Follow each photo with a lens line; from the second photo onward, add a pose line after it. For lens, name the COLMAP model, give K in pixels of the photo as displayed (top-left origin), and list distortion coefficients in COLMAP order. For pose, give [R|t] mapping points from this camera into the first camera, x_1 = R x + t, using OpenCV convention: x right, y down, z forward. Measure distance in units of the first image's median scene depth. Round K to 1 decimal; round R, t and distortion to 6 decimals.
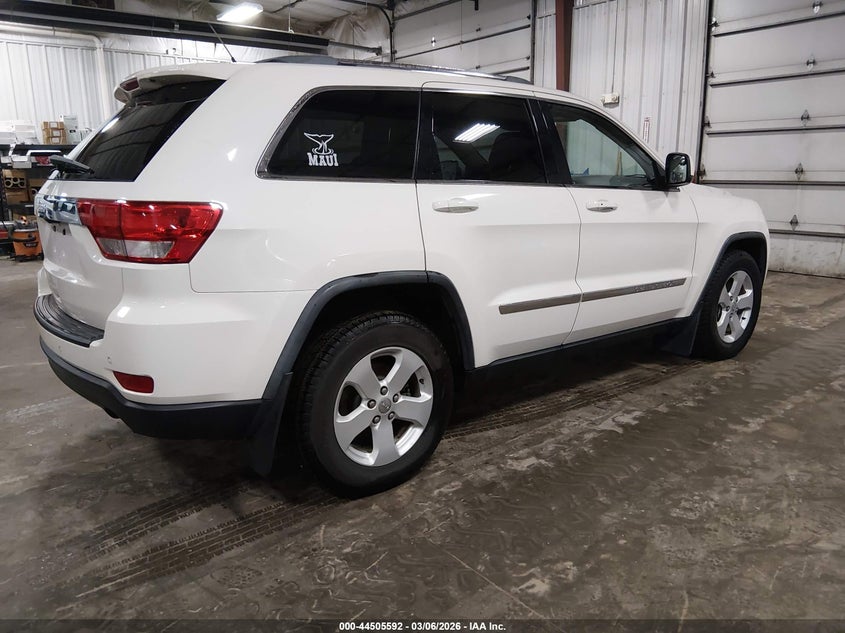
lens RADIAL K [[655.6, 0, 427.2], [0, 655.6, 315.9], [0, 0, 1]] dist [0.088277, -0.147192]
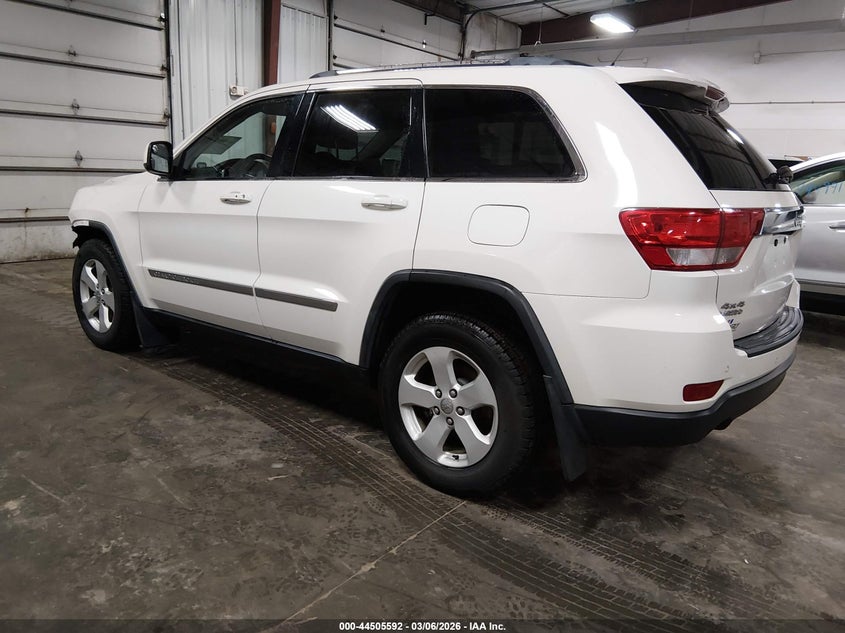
lens RADIAL K [[655.6, 0, 427.2], [0, 655.6, 315.9], [0, 0, 1]] dist [0.088277, -0.147192]
pose [[-0.253529, -0.202168, 0.945966, -0.750473], [0.159418, 0.955813, 0.246998, -0.190670], [-0.954101, 0.213426, -0.210097, 0.941974]]
